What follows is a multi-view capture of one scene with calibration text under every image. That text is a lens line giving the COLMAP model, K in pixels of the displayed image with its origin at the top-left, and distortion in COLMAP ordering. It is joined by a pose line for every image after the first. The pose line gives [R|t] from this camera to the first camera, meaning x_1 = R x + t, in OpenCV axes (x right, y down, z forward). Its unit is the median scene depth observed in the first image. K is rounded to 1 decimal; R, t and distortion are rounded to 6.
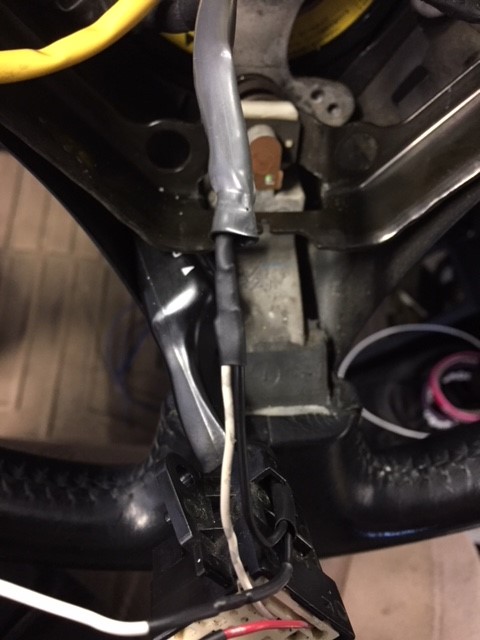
lens RADIAL K [[541.4, 0, 240.0], [0, 541.4, 320.0], [0, 0, 1]] dist [0.037943, -0.114903]
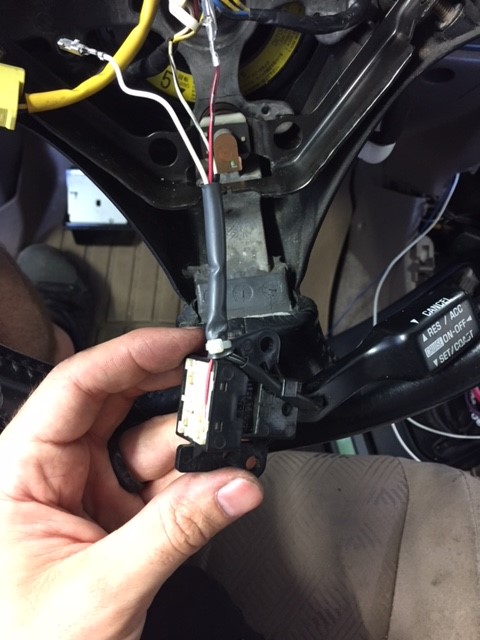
lens RADIAL K [[514.9, 0, 240.0], [0, 514.9, 320.0], [0, 0, 1]] dist [-0.002204, -0.013792]
pose [[0.983363, -0.109427, -0.144995, 0.224793], [0.086953, 0.984366, -0.153177, 0.371468], [0.159490, 0.138021, 0.977504, -0.311482]]
